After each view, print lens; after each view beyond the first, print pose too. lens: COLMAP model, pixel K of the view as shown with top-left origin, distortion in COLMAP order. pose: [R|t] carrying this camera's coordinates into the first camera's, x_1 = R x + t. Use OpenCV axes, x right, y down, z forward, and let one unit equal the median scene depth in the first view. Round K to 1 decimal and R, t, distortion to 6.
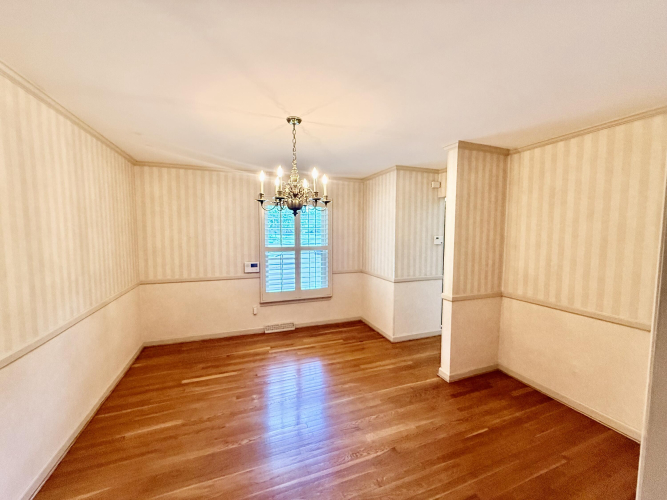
lens RADIAL K [[272.8, 0, 332.6], [0, 272.8, 248.8], [0, 0, 1]] dist [-0.002203, 0.000331]
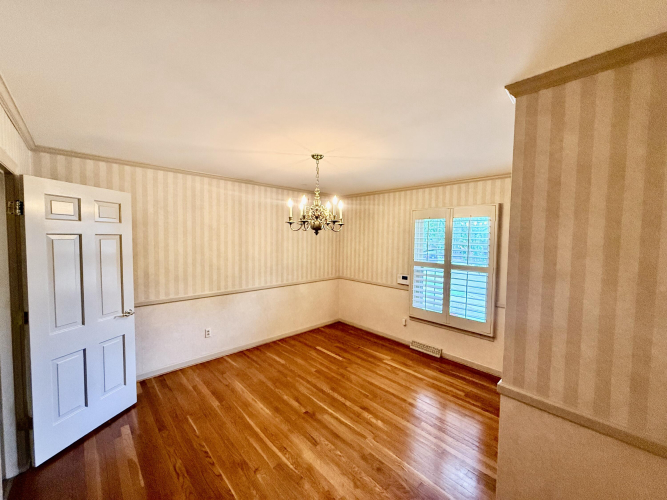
lens RADIAL K [[272.8, 0, 332.2], [0, 272.8, 250.2], [0, 0, 1]] dist [-0.002203, 0.000331]
pose [[0.372292, 0.052778, -0.926614, 0.732793], [-0.074822, 0.996839, 0.026716, -0.066066], [0.925095, 0.059385, 0.375064, 0.454688]]
